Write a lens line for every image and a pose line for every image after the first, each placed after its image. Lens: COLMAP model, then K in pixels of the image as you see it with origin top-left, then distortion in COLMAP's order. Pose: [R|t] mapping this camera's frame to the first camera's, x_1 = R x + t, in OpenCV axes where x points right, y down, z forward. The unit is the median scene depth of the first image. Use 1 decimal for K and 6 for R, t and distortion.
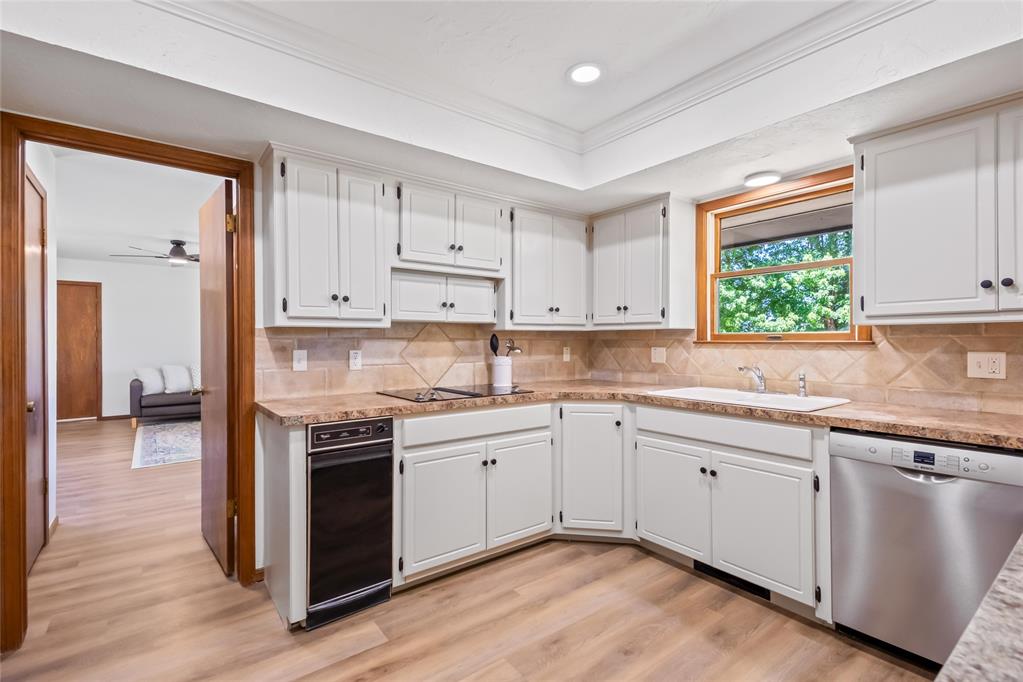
lens RADIAL K [[466.2, 0, 505.0], [0, 466.2, 343.8], [0, 0, 1]] dist [0.011989, -0.003947]
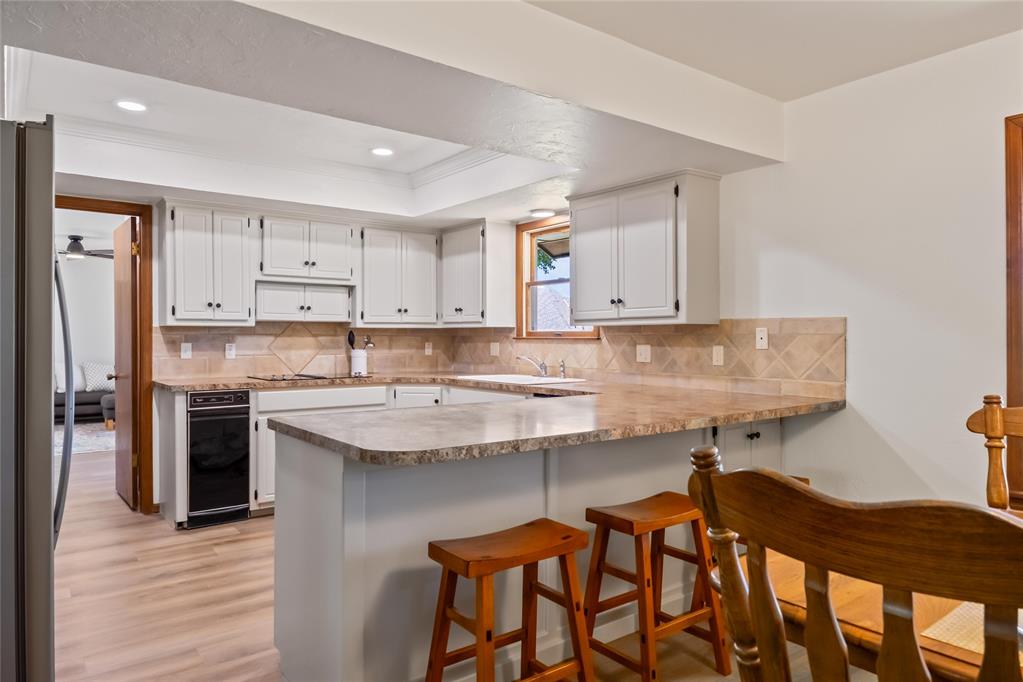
lens RADIAL K [[659.3, 0, 510.1], [0, 659.3, 342.3], [0, 0, 1]] dist [-0.009523, -0.007295]
pose [[0.999928, 0.002458, 0.011752, 0.434730], [-0.002478, 0.999996, 0.001678, 0.005445], [-0.011748, -0.001707, 0.999930, -0.830407]]
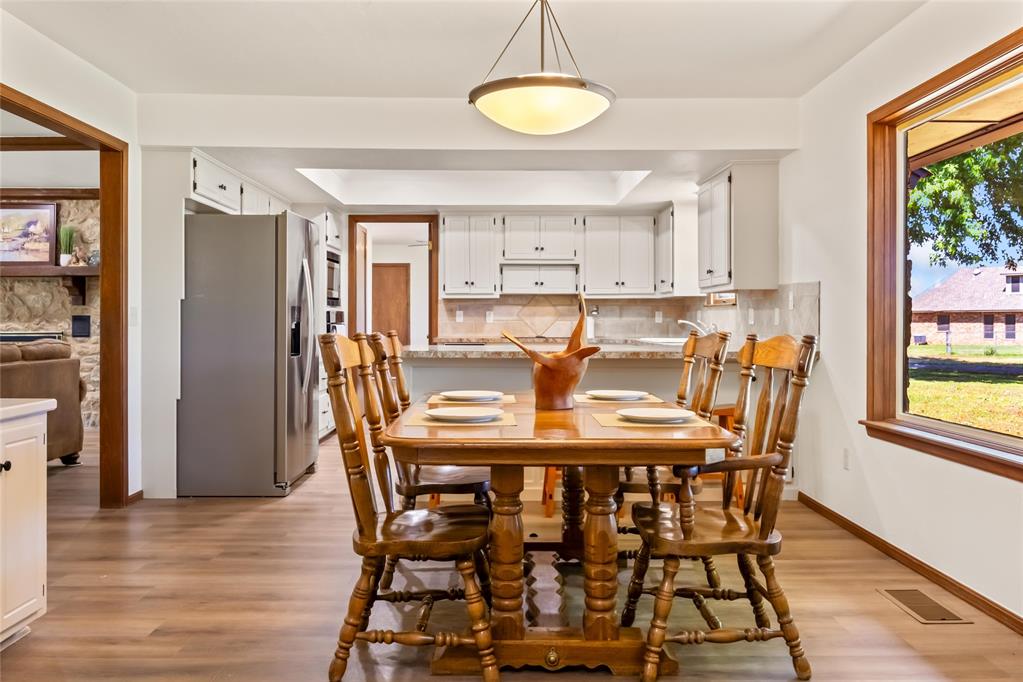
lens RADIAL K [[847.5, 0, 503.7], [0, 847.5, 327.1], [0, 0, 1]] dist [0.007895, -0.016182]
pose [[0.811186, 0.007019, -0.584746, 1.580923], [-0.006476, 0.999974, 0.003019, 0.063383], [0.584752, 0.001338, 0.811211, -1.532310]]
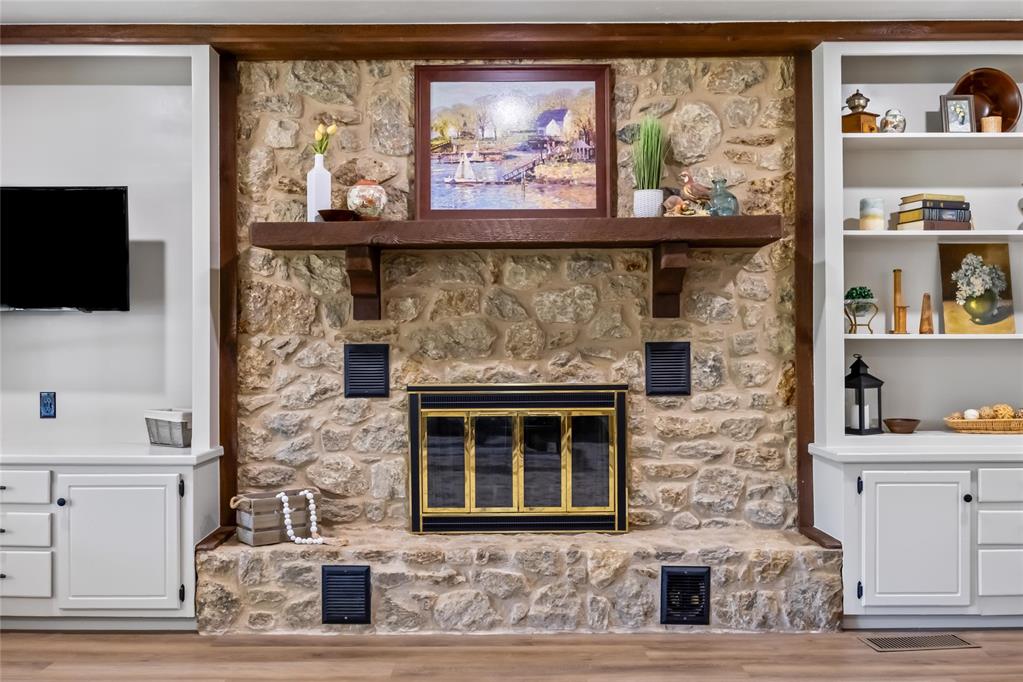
lens RADIAL K [[993.9, 0, 505.1], [0, 993.9, 344.9], [0, 0, 1]] dist [-0.000205, 0.000000]
pose [[0.799380, -0.004210, -0.600811, -1.024015], [0.000096, 0.999976, -0.006880, 0.053624], [0.600825, 0.005442, 0.799362, -1.218359]]
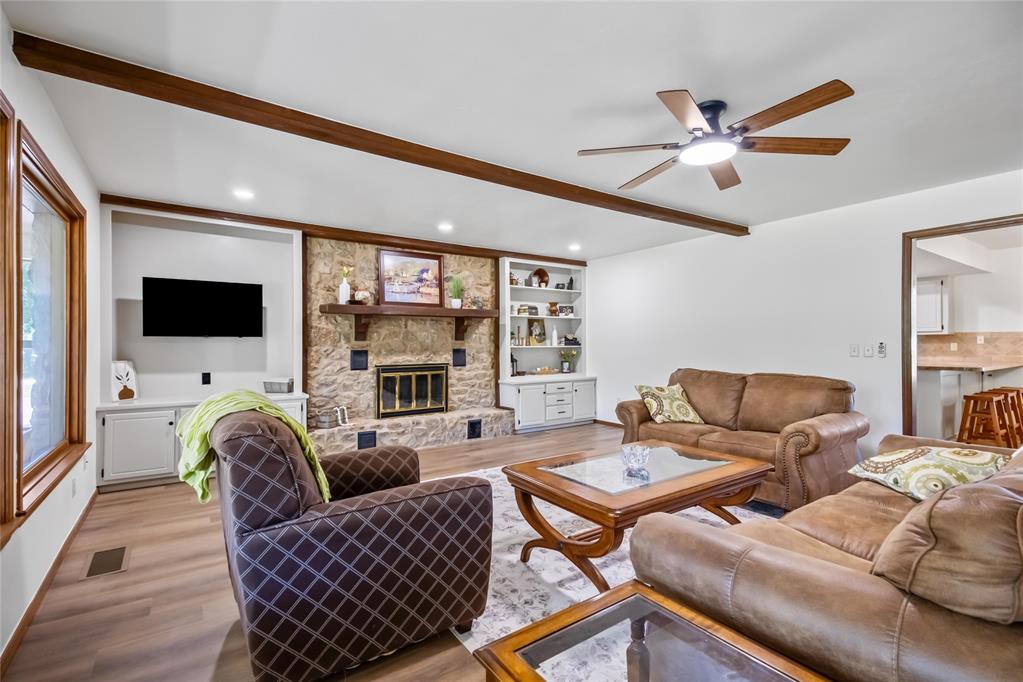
lens RADIAL K [[466.2, 0, 512.2], [0, 466.2, 345.8], [0, 0, 1]] dist [0.011989, -0.003947]
pose [[0.999618, -0.002604, -0.027526, -1.460451], [0.002580, 0.999996, -0.000906, 0.026061], [0.027529, 0.000835, 0.999621, -2.065232]]
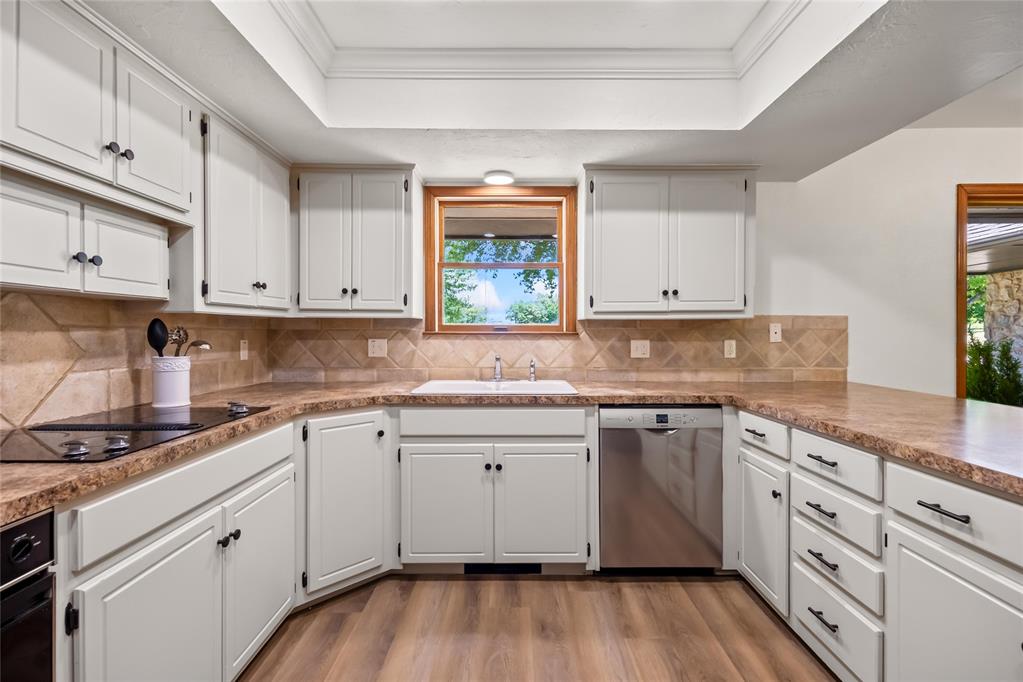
lens RADIAL K [[466.2, 0, 515.8], [0, 466.2, 338.3], [0, 0, 1]] dist [0.011989, -0.003947]
pose [[0.595176, -0.007774, 0.803558, -0.272091], [0.003379, 0.999969, 0.007172, 0.001251], [-0.803588, -0.001554, 0.595183, 0.342478]]
